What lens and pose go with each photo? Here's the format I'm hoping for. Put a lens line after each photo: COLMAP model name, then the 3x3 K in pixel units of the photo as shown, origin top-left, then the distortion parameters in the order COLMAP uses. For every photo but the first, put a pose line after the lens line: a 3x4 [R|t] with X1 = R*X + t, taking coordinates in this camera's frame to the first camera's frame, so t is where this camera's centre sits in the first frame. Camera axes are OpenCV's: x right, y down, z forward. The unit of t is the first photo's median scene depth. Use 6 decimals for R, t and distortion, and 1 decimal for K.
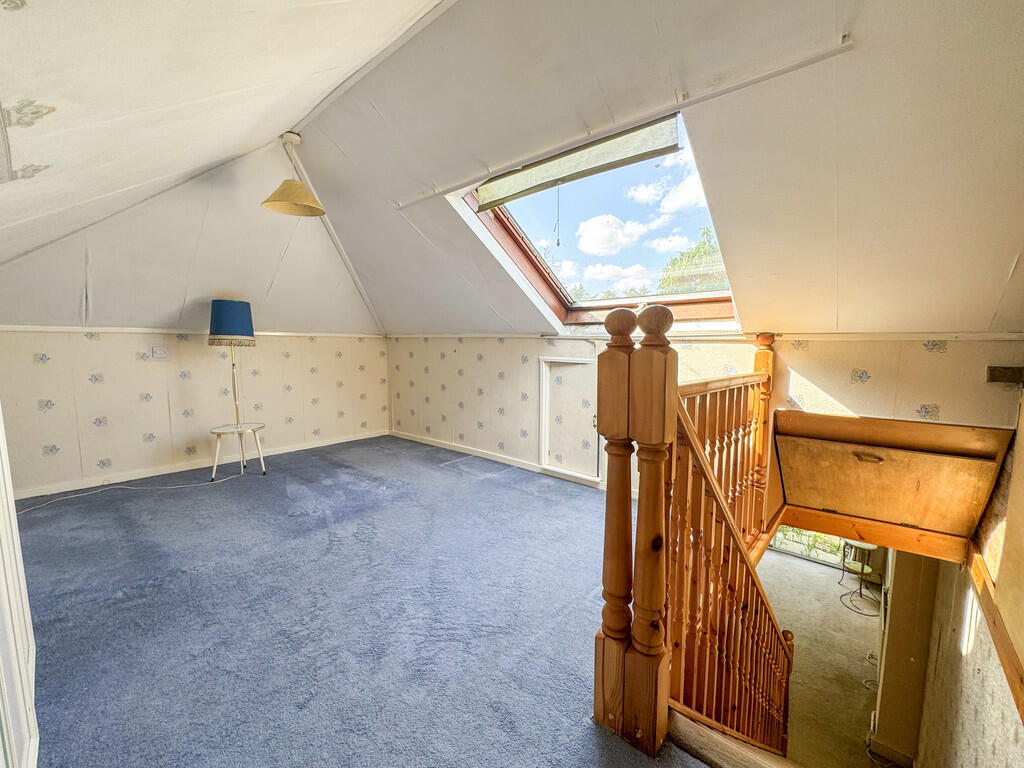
lens RADIAL K [[411.3, 0, 508.5], [0, 411.3, 385.3], [0, 0, 1]] dist [-0.003251, -0.000026]
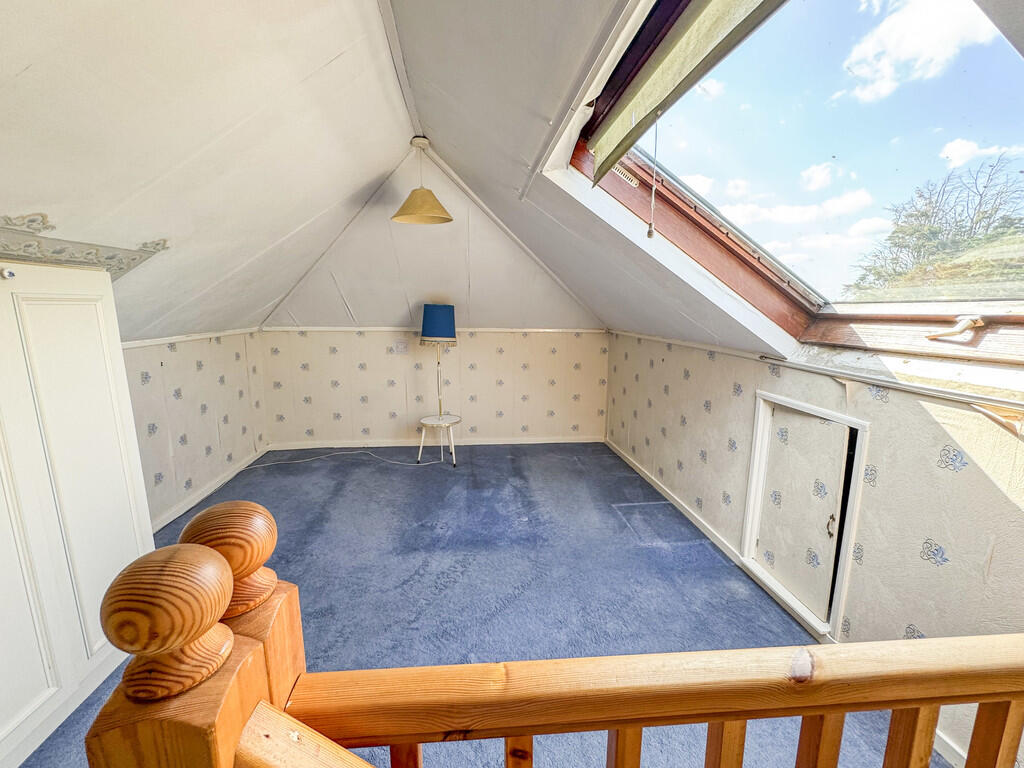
lens RADIAL K [[426.6, 0, 514.4], [0, 426.6, 385.5], [0, 0, 1]] dist [-0.005835, -0.000125]
pose [[0.741955, 0.120789, -0.659480, 0.235363], [-0.073419, 0.992360, 0.099157, -0.117295], [0.666418, -0.025151, 0.745154, 0.287737]]
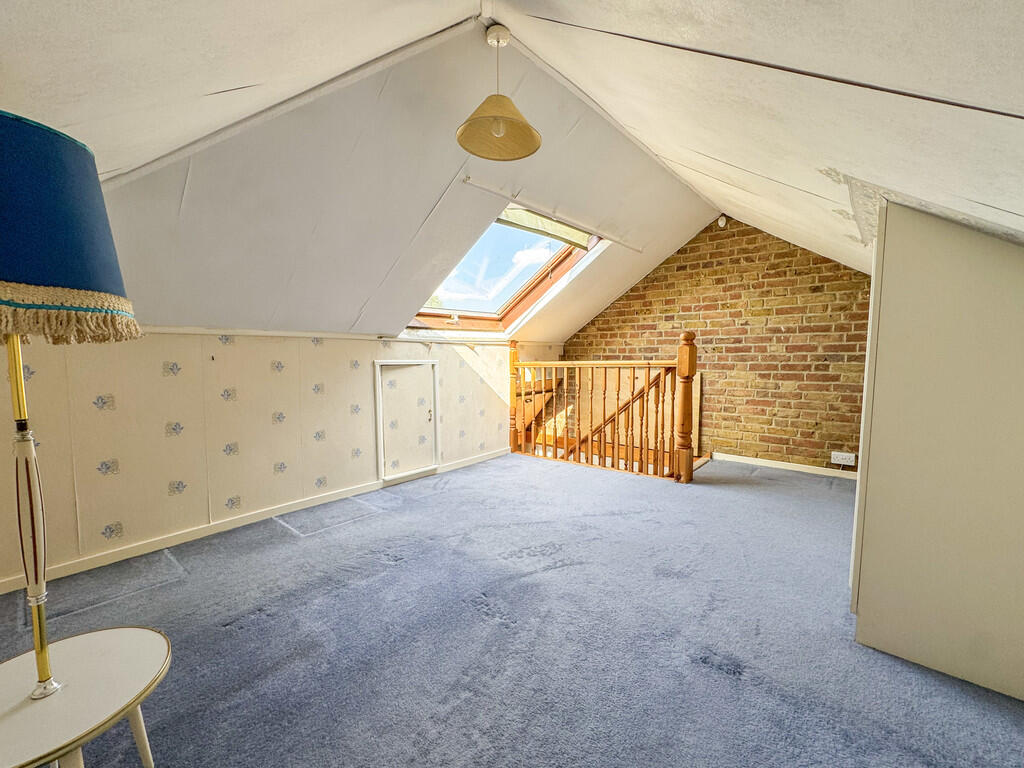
lens RADIAL K [[426.6, 0, 514.4], [0, 426.6, 385.5], [0, 0, 1]] dist [-0.005835, -0.000125]
pose [[-0.006681, -0.082497, 0.996569, -0.895784], [0.107019, 0.990808, 0.082737, -0.061513], [-0.994234, 0.107205, 0.002210, 0.726450]]
